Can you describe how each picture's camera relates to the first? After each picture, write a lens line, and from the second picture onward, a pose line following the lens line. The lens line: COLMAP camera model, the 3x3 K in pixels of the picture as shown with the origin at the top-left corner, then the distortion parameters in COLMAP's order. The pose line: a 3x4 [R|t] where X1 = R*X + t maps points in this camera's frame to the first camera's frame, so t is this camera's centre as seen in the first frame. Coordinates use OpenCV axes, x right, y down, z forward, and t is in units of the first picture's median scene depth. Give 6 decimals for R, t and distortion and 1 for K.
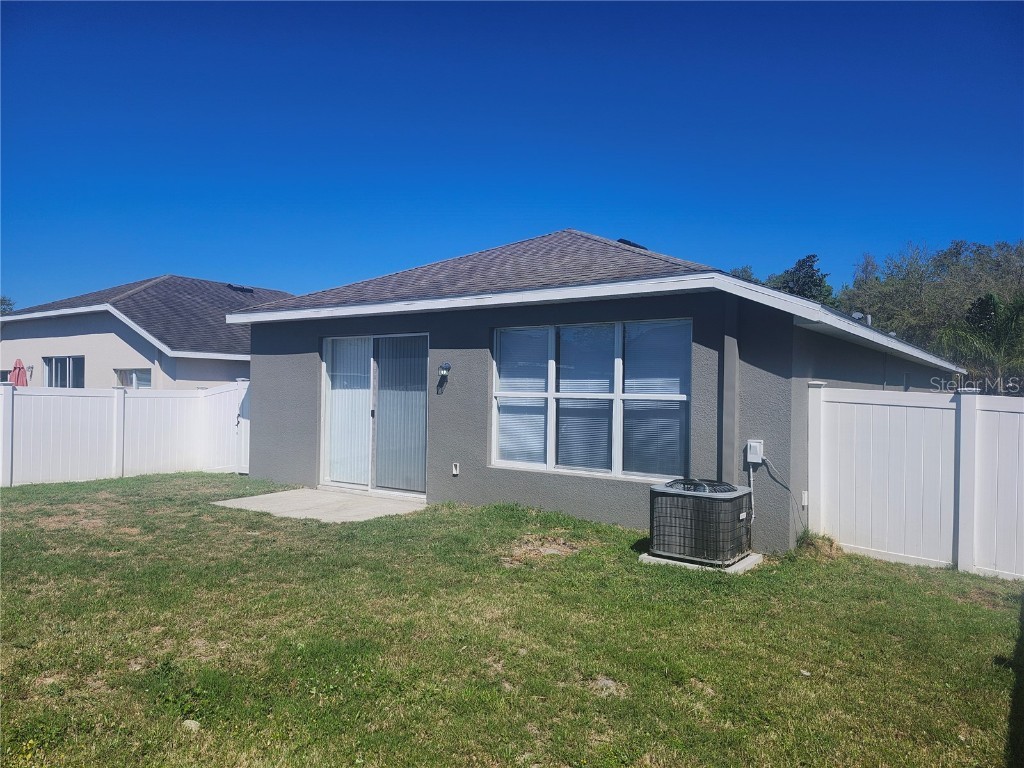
lens RADIAL K [[709.7, 0, 506.3], [0, 709.7, 385.9], [0, 0, 1]] dist [0.050385, -0.058647]
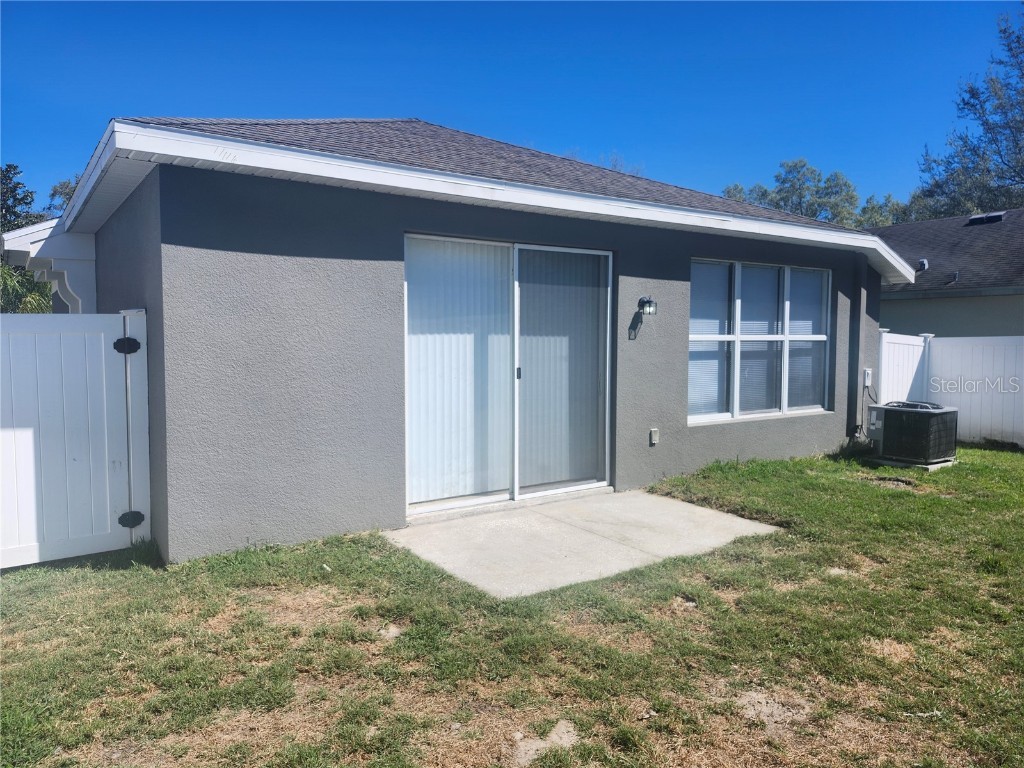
lens RADIAL K [[716.5, 0, 497.9], [0, 716.5, 370.8], [0, 0, 1]] dist [0.063853, -0.072704]
pose [[0.340119, -0.059528, 0.938496, -0.903808], [-0.003781, 0.997900, 0.064666, -0.003756], [-0.940375, -0.025543, 0.339180, 0.945151]]
